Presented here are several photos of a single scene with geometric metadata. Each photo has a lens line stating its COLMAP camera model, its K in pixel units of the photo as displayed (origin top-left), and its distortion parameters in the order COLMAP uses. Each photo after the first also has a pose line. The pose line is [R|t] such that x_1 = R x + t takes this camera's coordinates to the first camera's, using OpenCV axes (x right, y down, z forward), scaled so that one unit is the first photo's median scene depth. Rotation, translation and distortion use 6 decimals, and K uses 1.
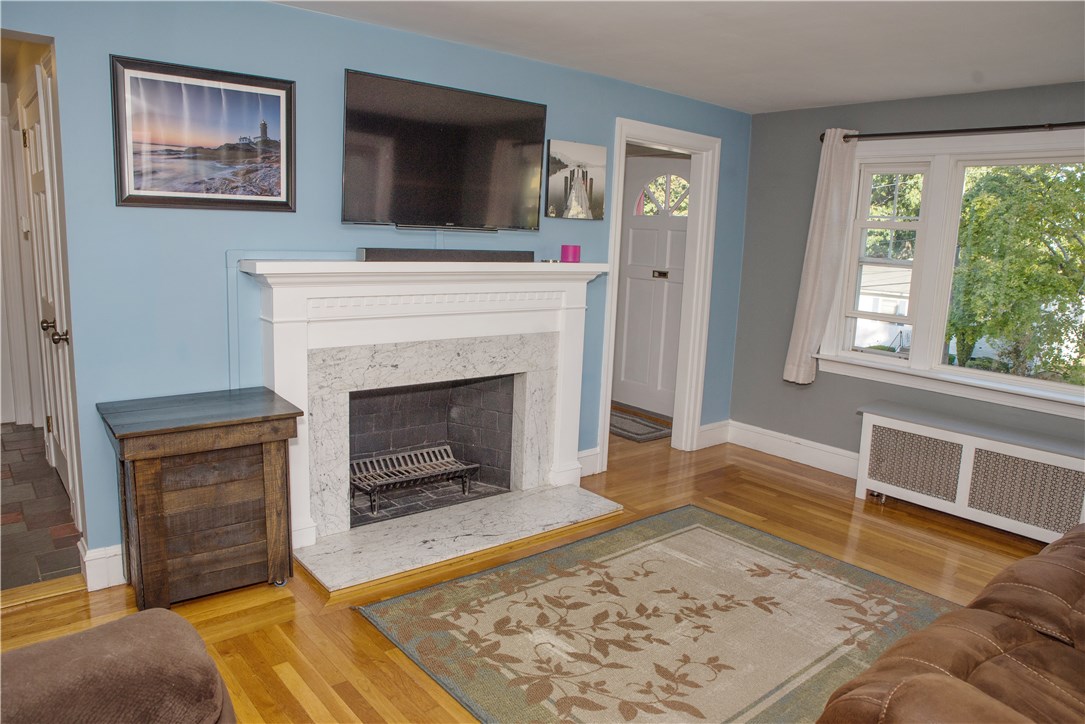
lens RADIAL K [[743.1, 0, 542.5], [0, 743.1, 362.0], [0, 0, 1]] dist [-0.132159, 0.091360]
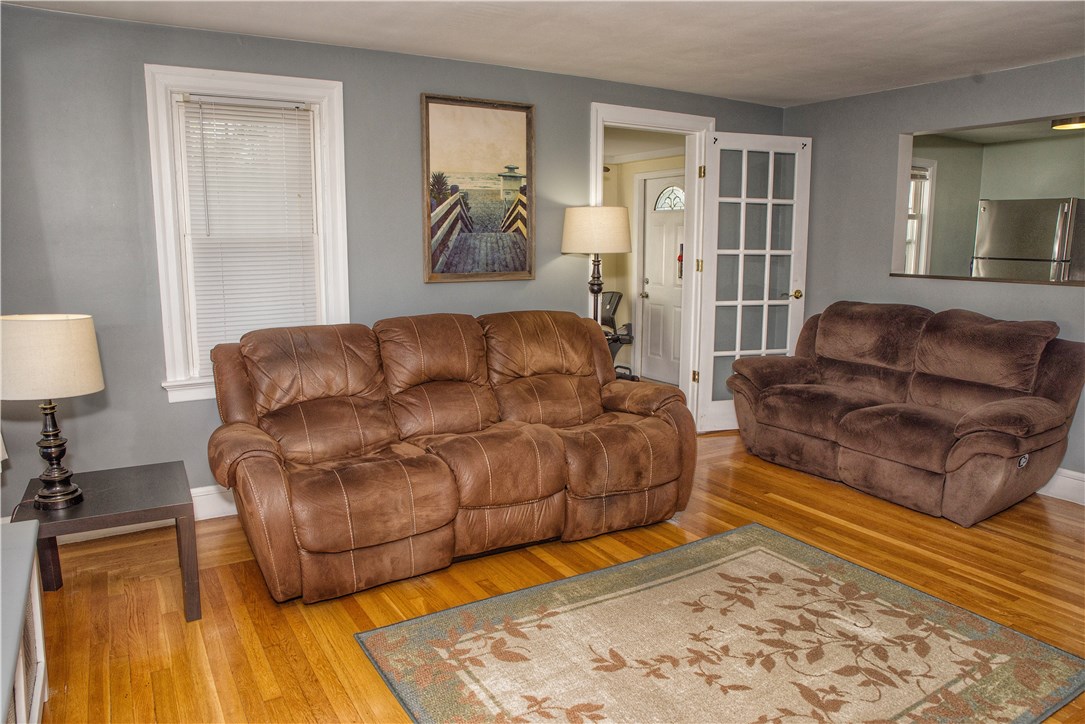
lens RADIAL K [[743.1, 0, 542.5], [0, 743.1, 362.0], [0, 0, 1]] dist [-0.132159, 0.091360]
pose [[-0.988448, -0.069056, 0.134911, 0.303842], [-0.019998, 0.941808, 0.335555, -0.256868], [-0.150232, 0.328981, -0.932310, 1.699116]]
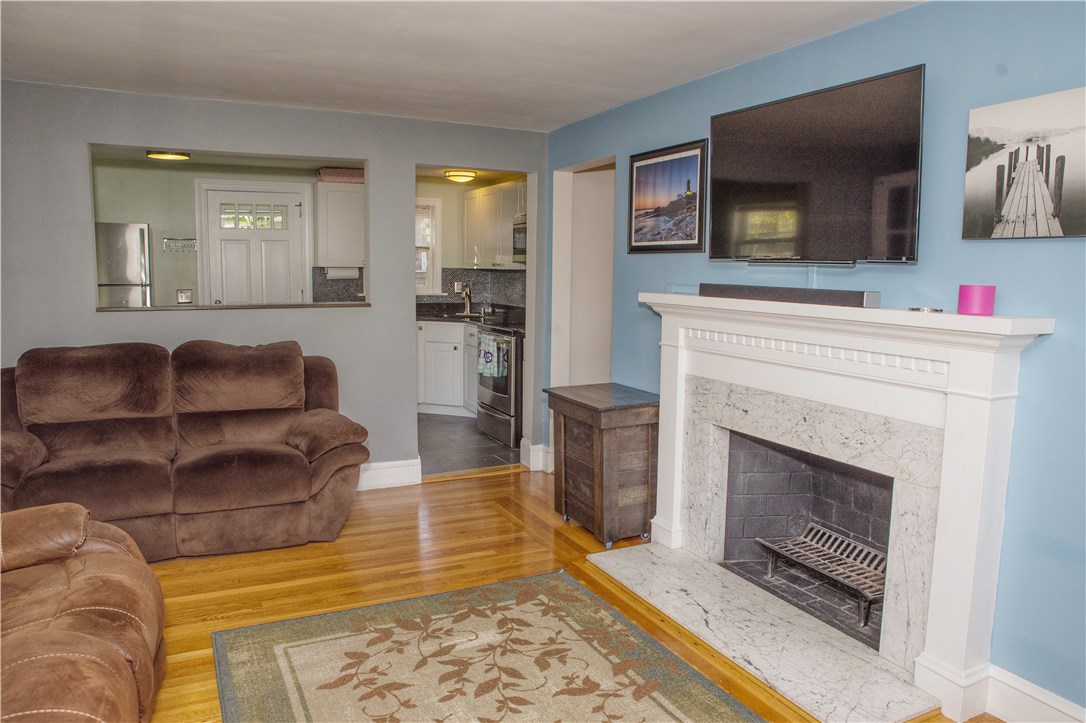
lens RADIAL K [[758.2, 0, 554.7], [0, 758.2, 359.3], [0, 0, 1]] dist [-0.141307, 0.102766]
pose [[-0.223268, 0.073366, -0.971992, 0.919019], [-0.189266, 0.974923, 0.117061, -0.147657], [0.956206, 0.210101, -0.203784, 1.133034]]
